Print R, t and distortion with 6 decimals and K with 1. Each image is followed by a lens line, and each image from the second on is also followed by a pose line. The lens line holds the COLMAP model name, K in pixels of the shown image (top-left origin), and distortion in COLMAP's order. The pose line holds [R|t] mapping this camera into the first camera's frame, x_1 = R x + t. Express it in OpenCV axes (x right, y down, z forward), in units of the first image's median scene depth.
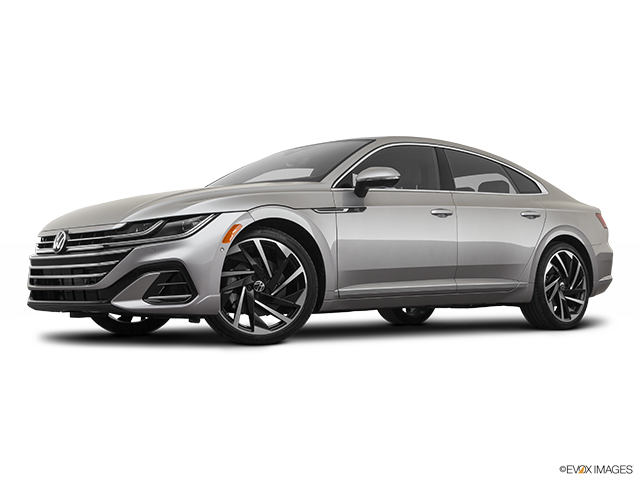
lens RADIAL K [[871.6, 0, 319.9], [0, 871.6, 245.1], [0, 0, 1]] dist [0.054366, 0.000000]
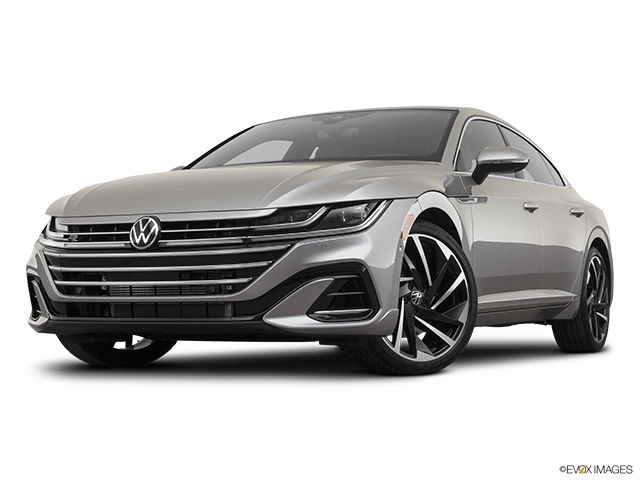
lens RADIAL K [[1145.1, 0, 313.9], [0, 1145.1, 241.1], [0, 0, 1]] dist [0.162674, 0.000000]
pose [[0.934918, 0.019213, 0.354344, -0.503865], [-0.017245, 0.999813, -0.008711, 0.008445], [-0.354446, 0.002034, 0.935074, 0.100194]]
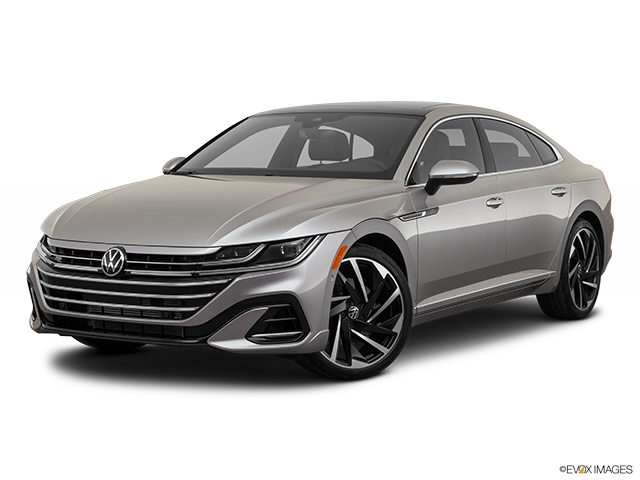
lens RADIAL K [[1255.7, 0, 325.8], [0, 1255.7, 238.6], [0, 0, 1]] dist [0.070469, 0.000000]
pose [[0.961546, -0.009793, 0.274470, -0.436314], [-0.020250, 0.994116, 0.106409, -0.157433], [-0.273897, -0.107875, 0.955690, -0.176895]]
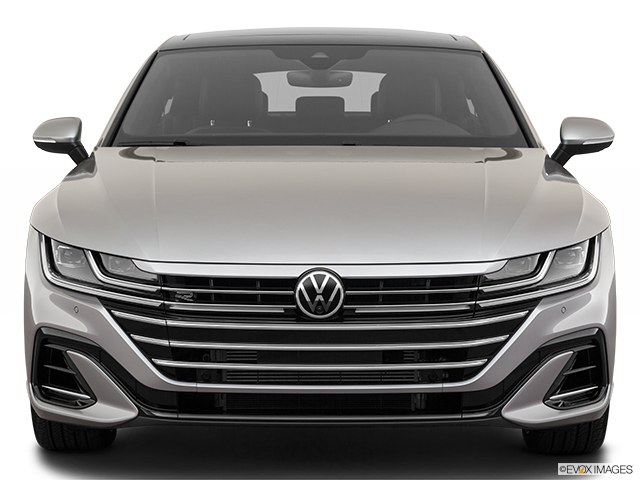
lens RADIAL K [[1701.6, 0, 318.8], [0, 1701.6, 242.3], [0, 0, 1]] dist [0.470869, 0.000000]
pose [[0.659210, -0.052391, 0.750132, -1.029577], [-0.039329, 0.993802, 0.103971, -0.134551], [-0.750930, -0.098040, 0.653064, 0.388319]]
